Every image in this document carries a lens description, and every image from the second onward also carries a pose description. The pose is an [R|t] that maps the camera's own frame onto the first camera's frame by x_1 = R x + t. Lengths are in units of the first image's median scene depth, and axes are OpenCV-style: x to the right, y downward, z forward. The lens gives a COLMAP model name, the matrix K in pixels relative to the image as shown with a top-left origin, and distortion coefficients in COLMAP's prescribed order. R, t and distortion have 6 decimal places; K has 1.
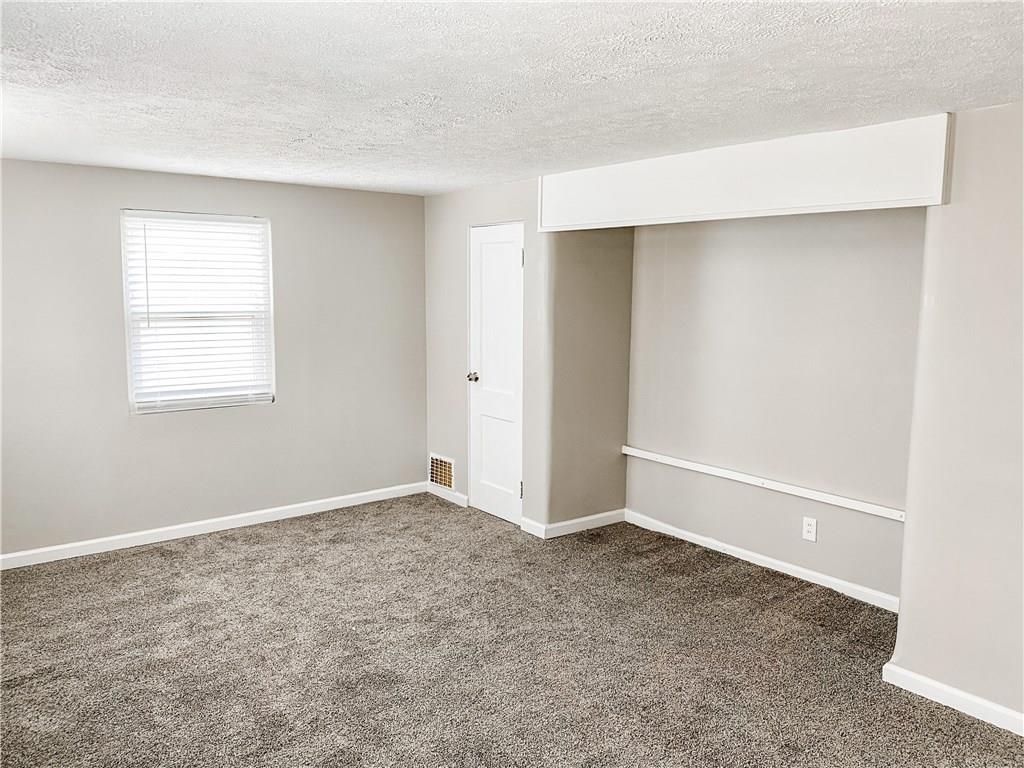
lens RADIAL K [[794.0, 0, 514.0], [0, 794.0, 382.3], [0, 0, 1]] dist [0.044975, -0.038005]
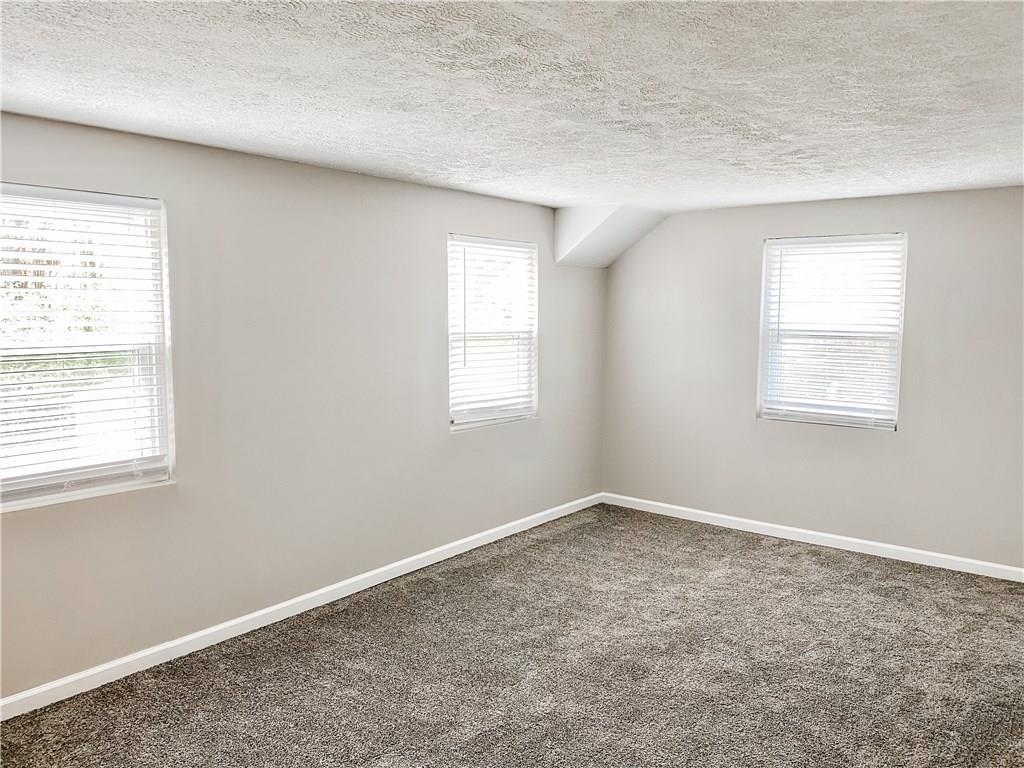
lens RADIAL K [[794.0, 0, 514.0], [0, 794.0, 385.9], [0, 0, 1]] dist [0.044975, -0.038005]
pose [[0.239978, 0.095150, -0.966104, 0.529300], [-0.124832, 0.989947, 0.066491, -0.036081], [0.962719, 0.104645, 0.249444, 0.365588]]
